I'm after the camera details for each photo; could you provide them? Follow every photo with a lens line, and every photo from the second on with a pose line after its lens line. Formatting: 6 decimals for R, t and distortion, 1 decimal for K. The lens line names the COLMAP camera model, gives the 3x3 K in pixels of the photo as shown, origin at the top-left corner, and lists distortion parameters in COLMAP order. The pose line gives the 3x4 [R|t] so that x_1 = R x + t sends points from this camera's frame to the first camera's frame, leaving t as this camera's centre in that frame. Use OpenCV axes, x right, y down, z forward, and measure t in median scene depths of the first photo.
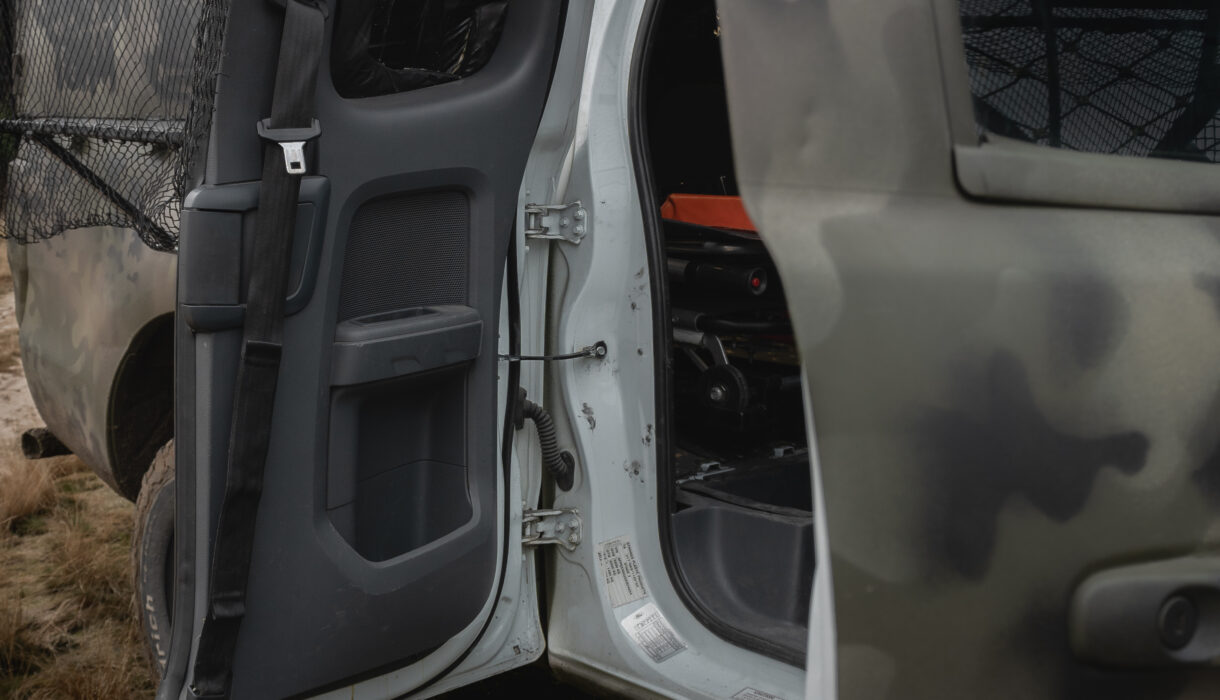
lens RADIAL K [[1452.5, 0, 612.7], [0, 1452.5, 347.7], [0, 0, 1]] dist [-0.045097, 0.000000]
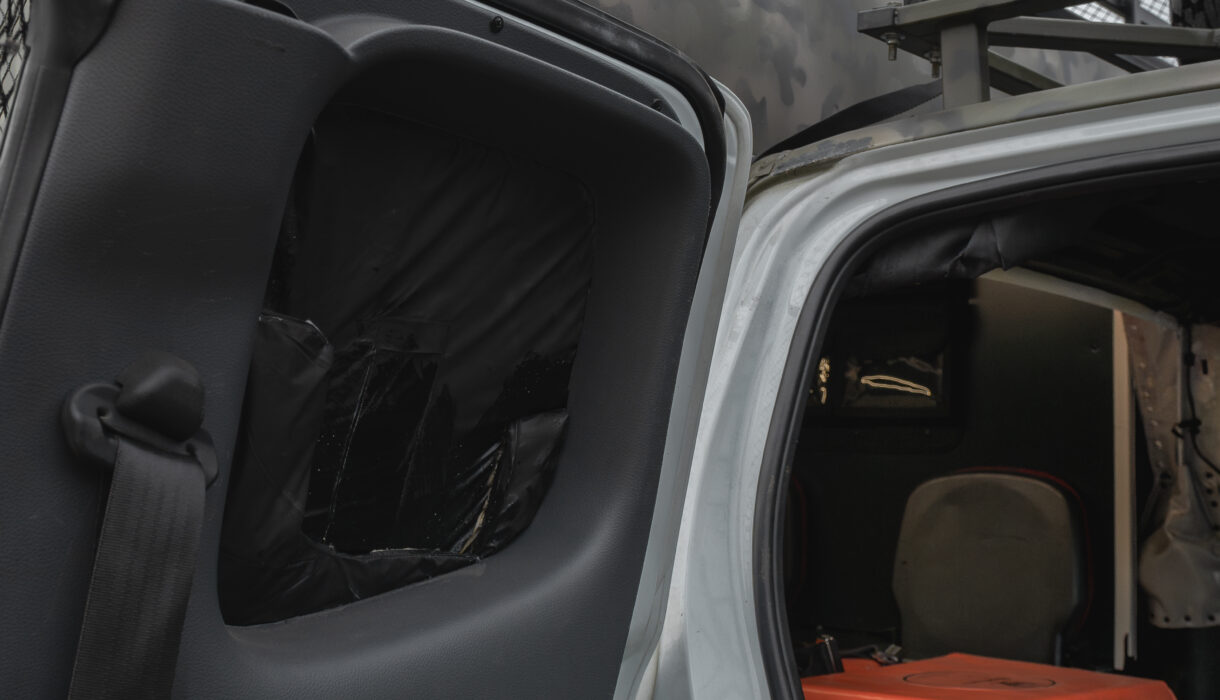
lens RADIAL K [[1452.5, 0, 607.4], [0, 1452.5, 349.7], [0, 0, 1]] dist [-0.045097, 0.000000]
pose [[0.998128, 0.004658, 0.060980, -0.091675], [0.008955, 0.975218, -0.221067, -0.145512], [-0.060499, 0.221199, 0.973350, 0.484641]]
